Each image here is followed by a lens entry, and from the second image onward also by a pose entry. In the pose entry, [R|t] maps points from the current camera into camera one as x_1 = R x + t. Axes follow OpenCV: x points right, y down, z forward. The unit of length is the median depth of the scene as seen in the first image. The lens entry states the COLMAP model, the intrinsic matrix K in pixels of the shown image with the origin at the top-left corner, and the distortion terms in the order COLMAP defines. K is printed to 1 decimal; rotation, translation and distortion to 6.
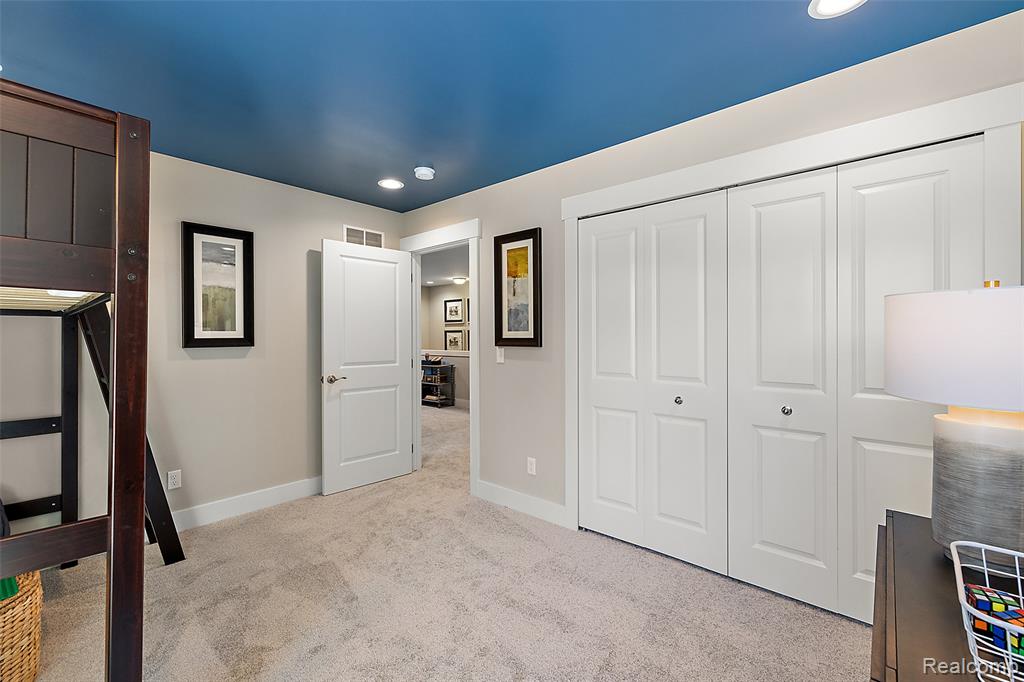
lens RADIAL K [[439.5, 0, 510.6], [0, 439.5, 338.4], [0, 0, 1]] dist [0.000749, 0.000022]
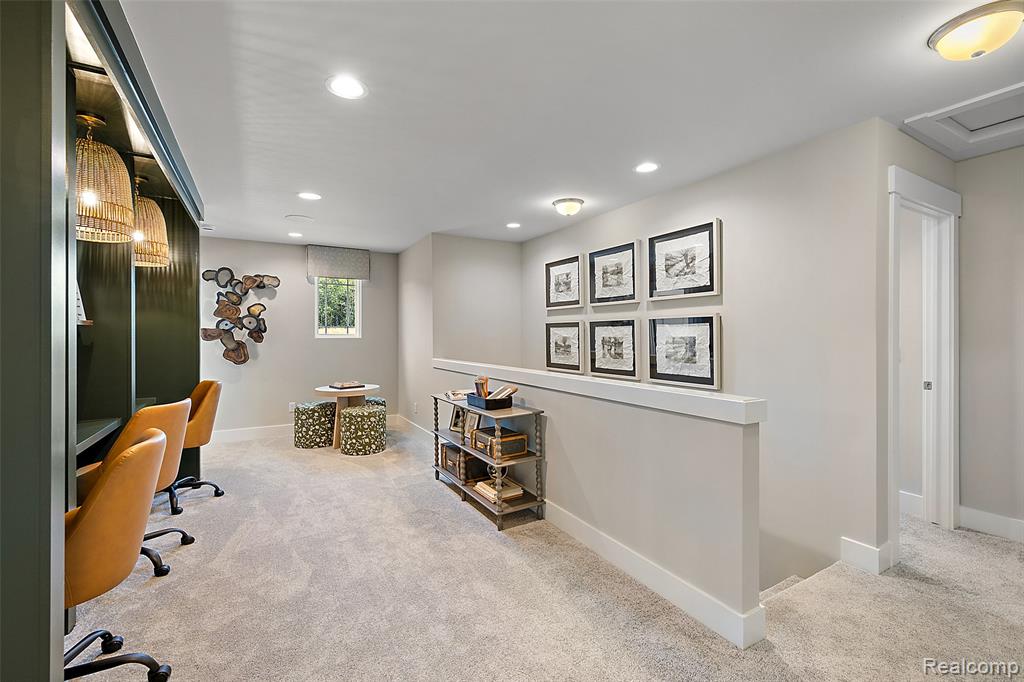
lens RADIAL K [[440.2, 0, 510.1], [0, 440.2, 337.6], [0, 0, 1]] dist [0.004031, -0.000452]
pose [[0.947830, 0.010589, -0.318599, -0.028784], [-0.009015, 0.999939, 0.006415, -0.004514], [0.318648, -0.003208, 0.947868, 0.520197]]
